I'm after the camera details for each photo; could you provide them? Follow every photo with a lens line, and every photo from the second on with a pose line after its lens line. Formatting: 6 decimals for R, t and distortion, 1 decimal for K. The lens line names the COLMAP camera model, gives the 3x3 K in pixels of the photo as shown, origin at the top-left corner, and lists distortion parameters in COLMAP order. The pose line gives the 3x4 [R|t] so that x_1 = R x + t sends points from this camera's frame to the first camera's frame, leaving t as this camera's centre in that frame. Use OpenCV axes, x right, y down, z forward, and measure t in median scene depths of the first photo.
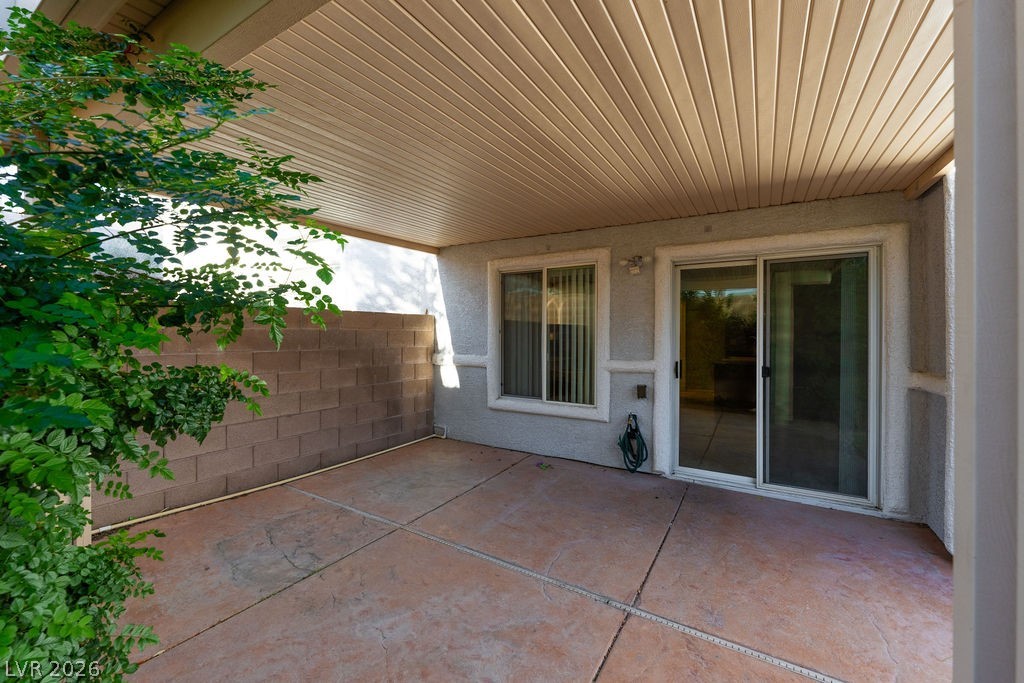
lens RADIAL K [[416.9, 0, 513.1], [0, 416.9, 335.6], [0, 0, 1]] dist [0.000950, 0.000123]
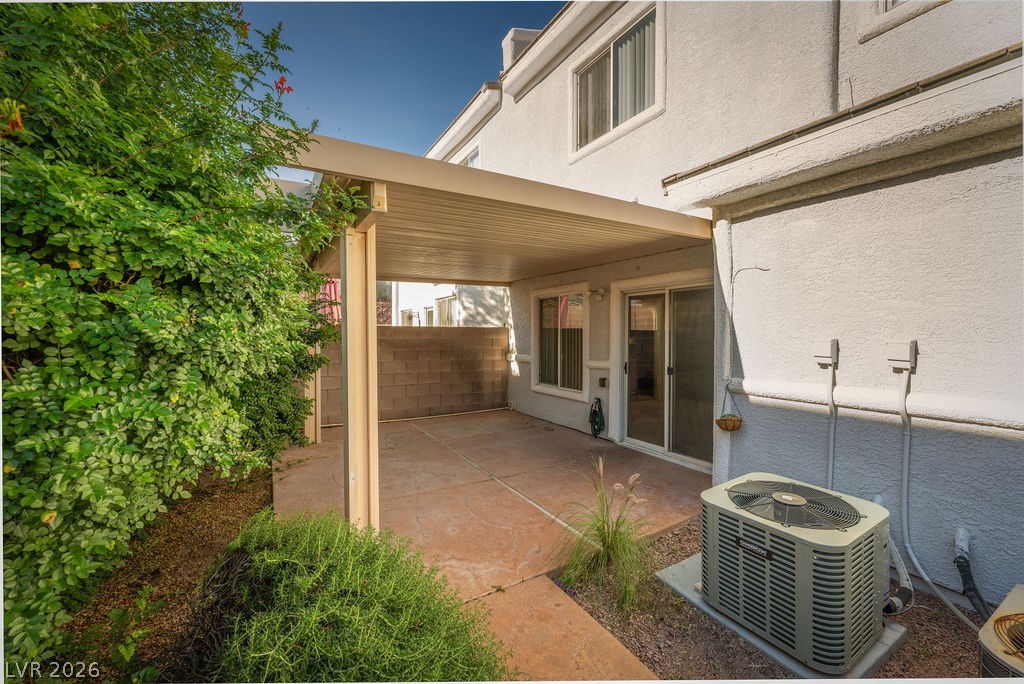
lens RADIAL K [[416.9, 0, 508.6], [0, 416.9, 342.9], [0, 0, 1]] dist [0.000950, 0.000123]
pose [[0.879827, 0.009586, -0.475197, 0.574276], [-0.000692, 0.999821, 0.018887, -0.023361], [0.475293, -0.016289, 0.879677, -0.337241]]
